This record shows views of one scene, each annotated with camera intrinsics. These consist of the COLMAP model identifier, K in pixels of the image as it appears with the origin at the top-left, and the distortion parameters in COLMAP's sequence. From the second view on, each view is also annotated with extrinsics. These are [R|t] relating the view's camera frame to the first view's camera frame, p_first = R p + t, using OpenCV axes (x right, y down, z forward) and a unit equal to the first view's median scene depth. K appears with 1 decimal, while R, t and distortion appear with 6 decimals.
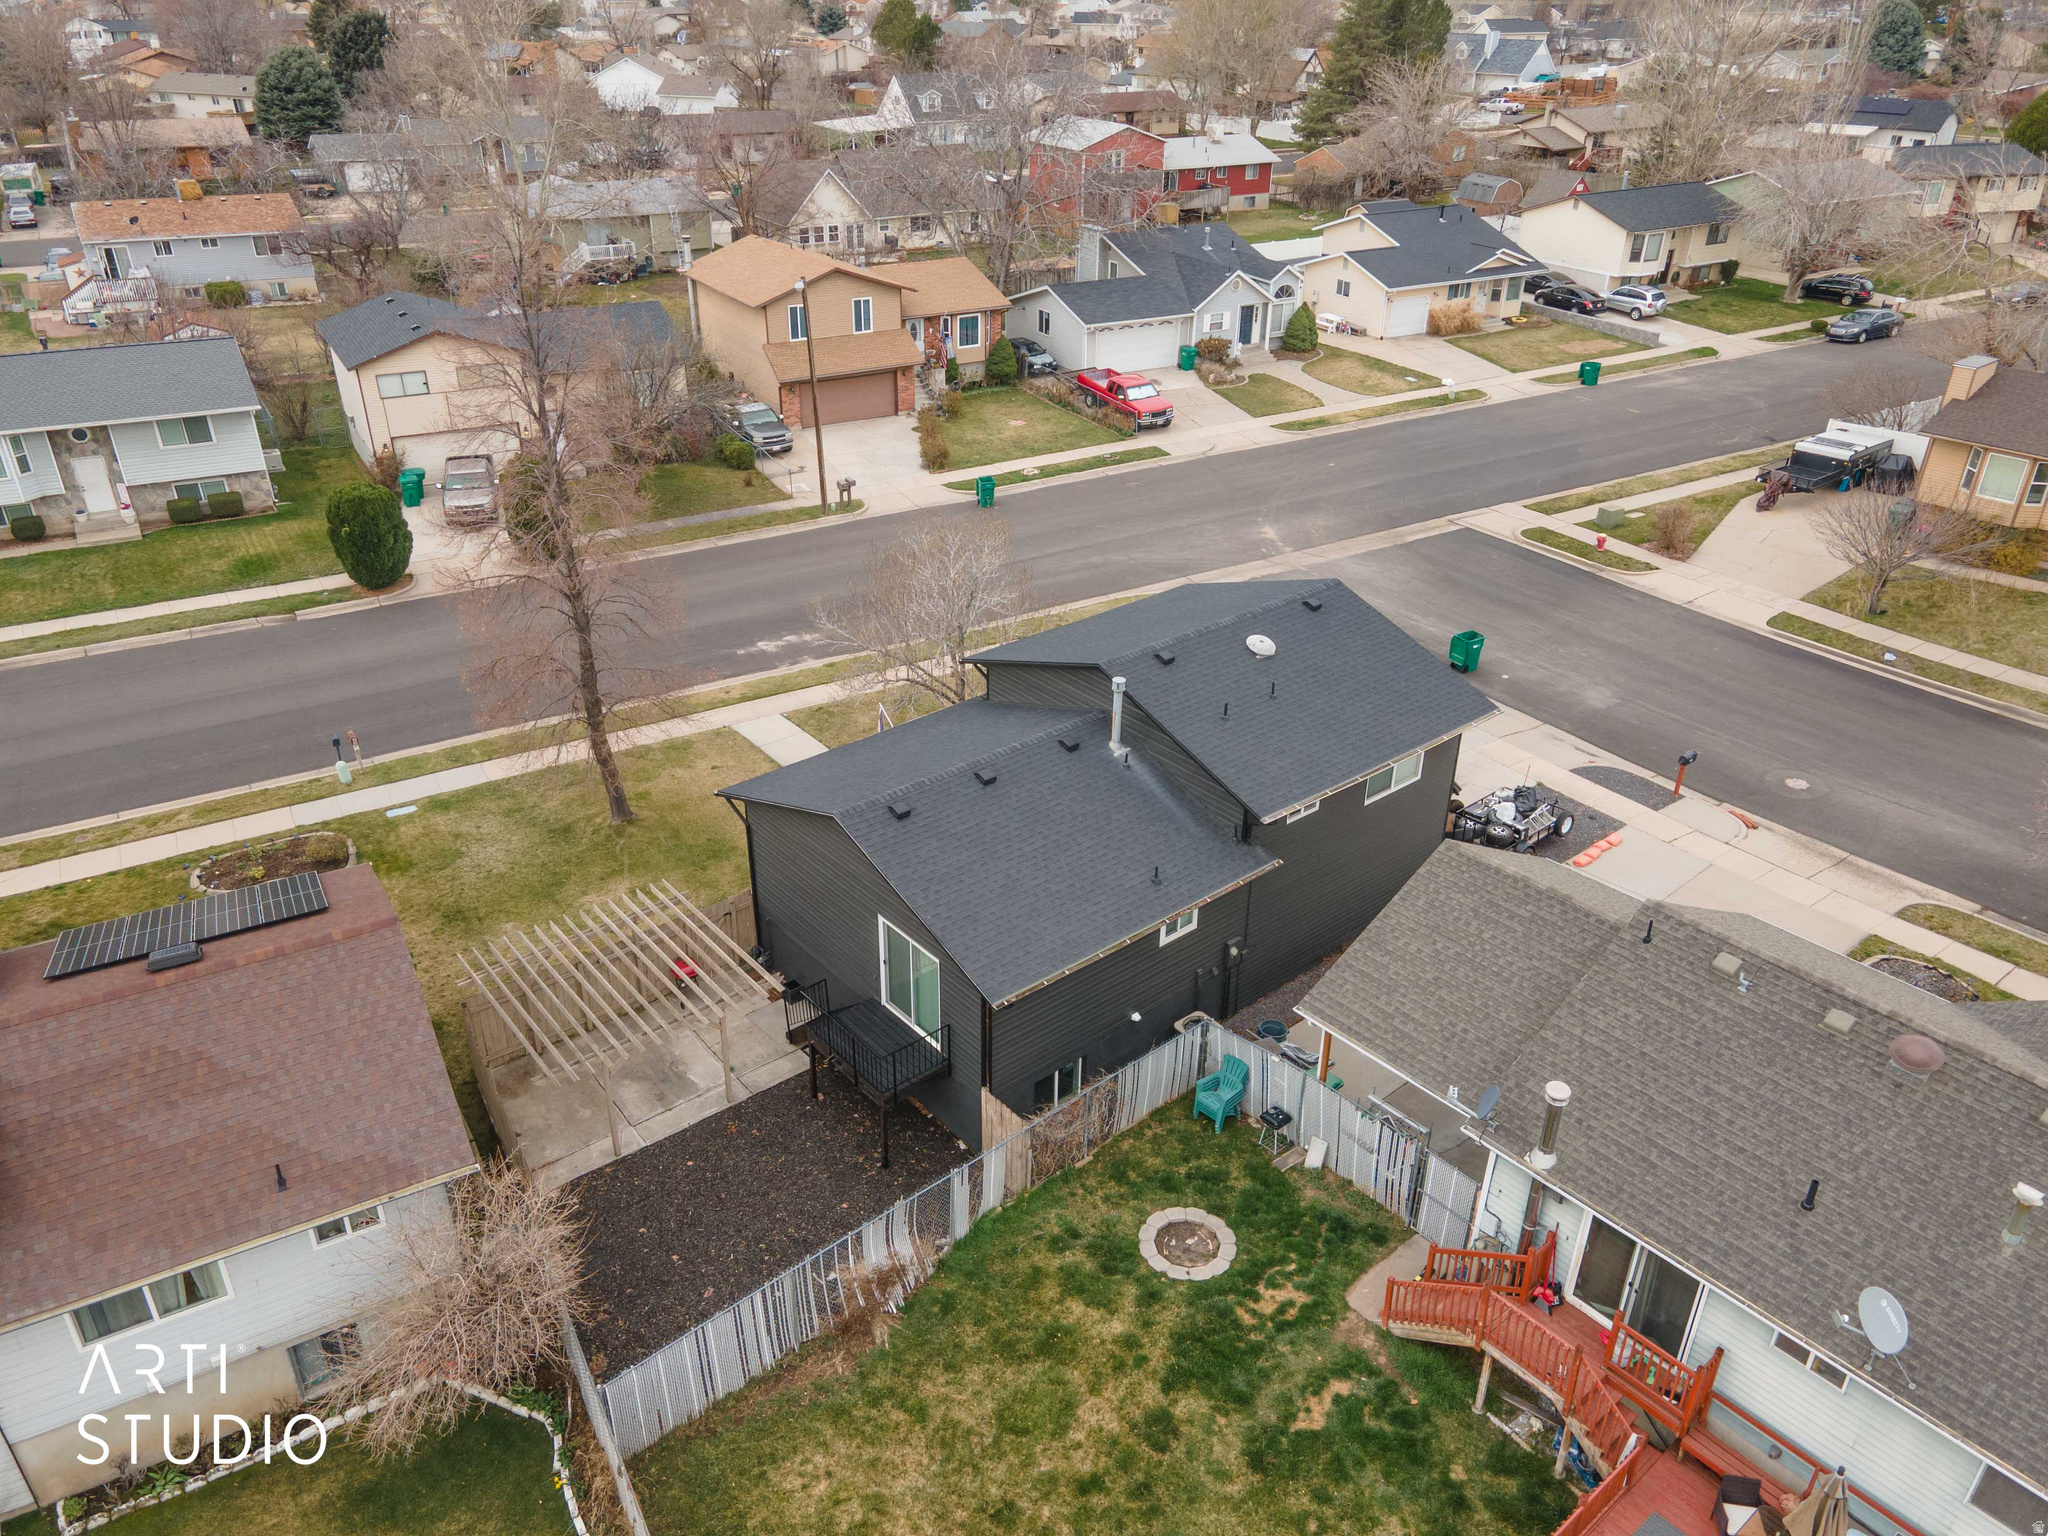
lens RADIAL K [[1487.9, 0, 1003.4], [0, 1487.9, 766.9], [0, 0, 1]] dist [0.042161, -0.005187]
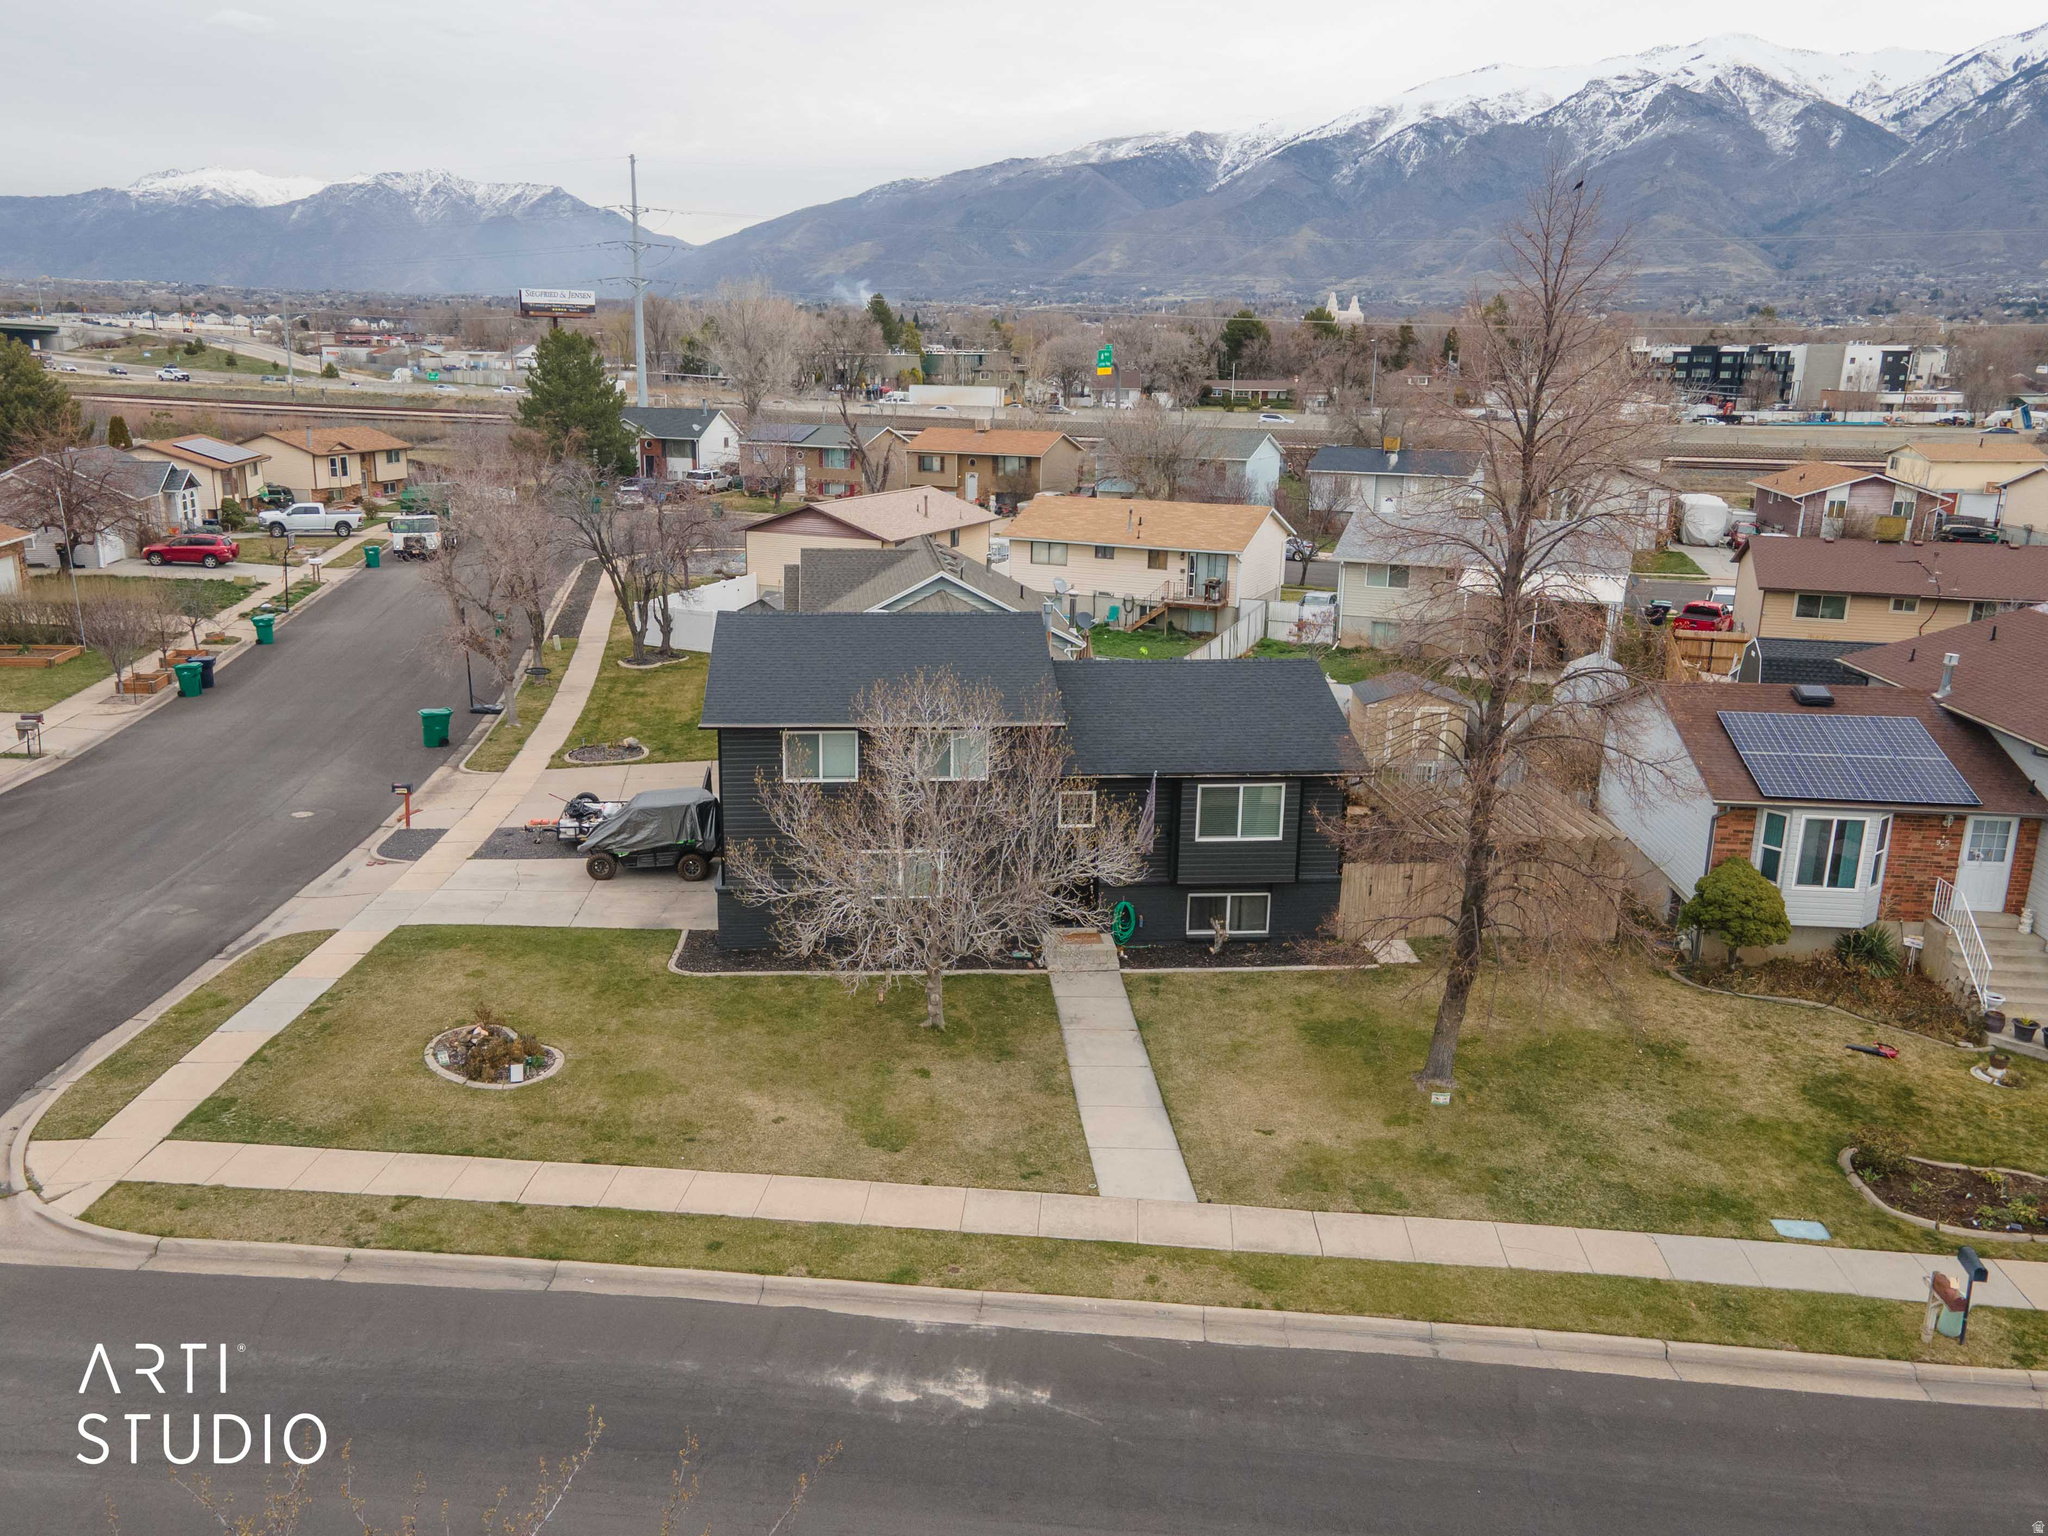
lens RADIAL K [[1578.1, 0, 979.8], [0, 1578.1, 763.4], [0, 0, 1]] dist [0.029777, 0.035904]
pose [[-0.820884, -0.162615, 0.547454, -0.424741], [0.257452, 0.750301, 0.608907, -0.537913], [-0.509772, 0.640785, -0.574044, 1.320553]]
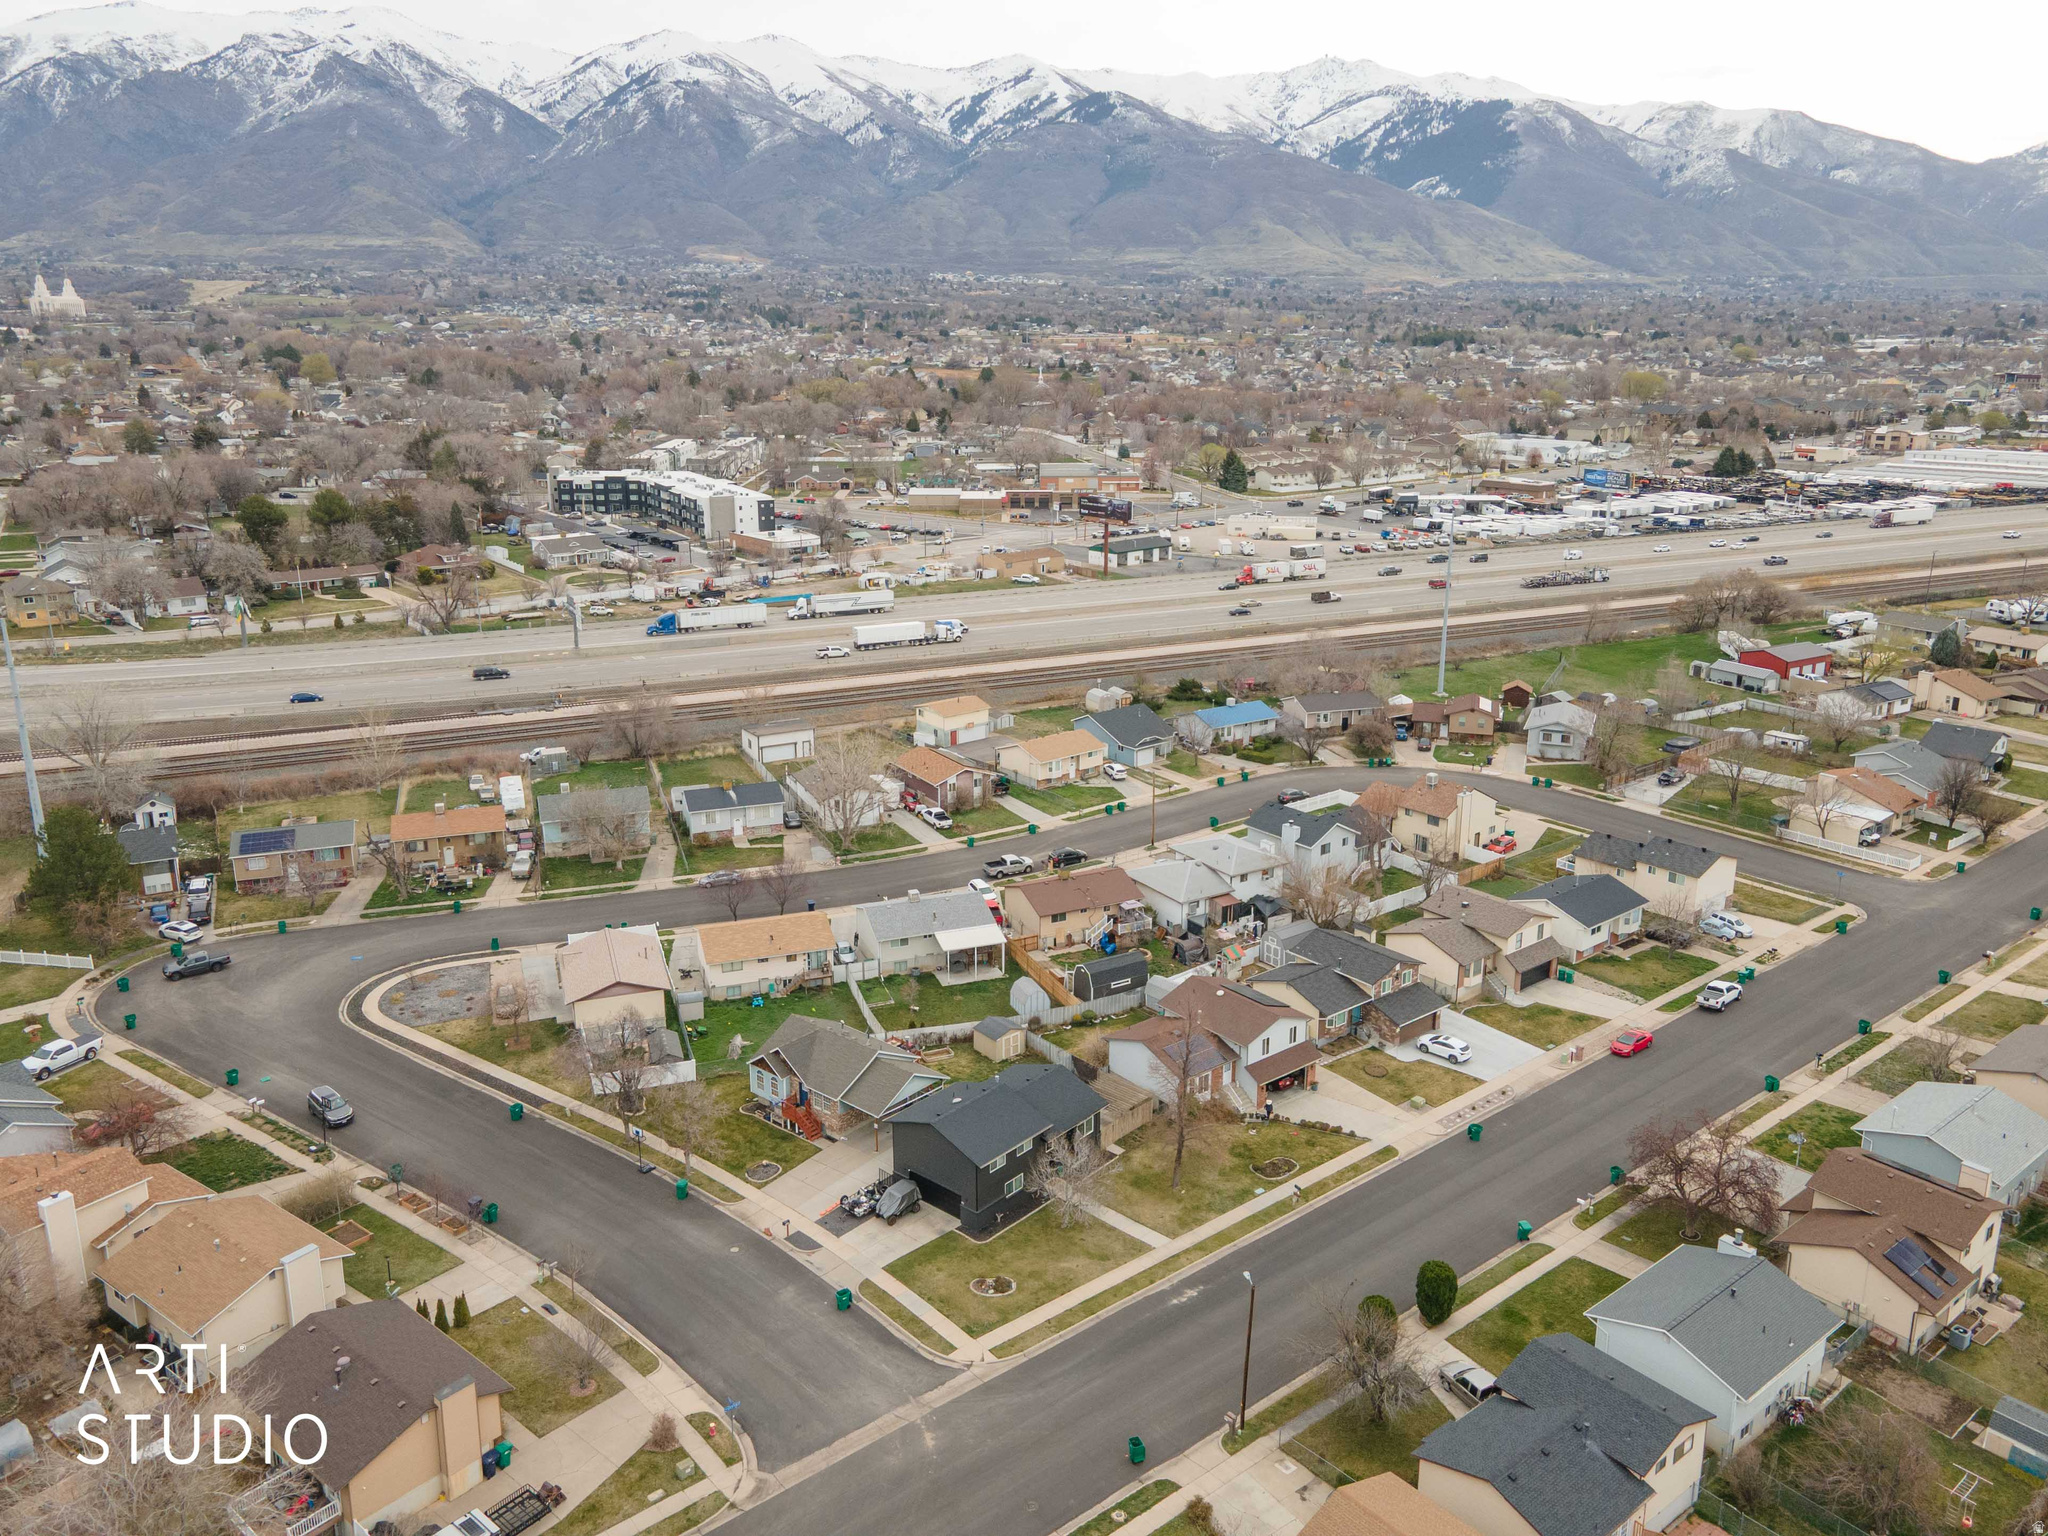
lens RADIAL K [[1540.7, 0, 1032.2], [0, 1540.7, 742.5], [0, 0, 1]] dist [-0.000404, 0.104979]
pose [[-0.985680, 0.037533, -0.164398, 0.417338], [-0.087842, 0.717906, 0.690576, -2.331222], [0.143942, 0.695127, -0.704328, 2.218641]]
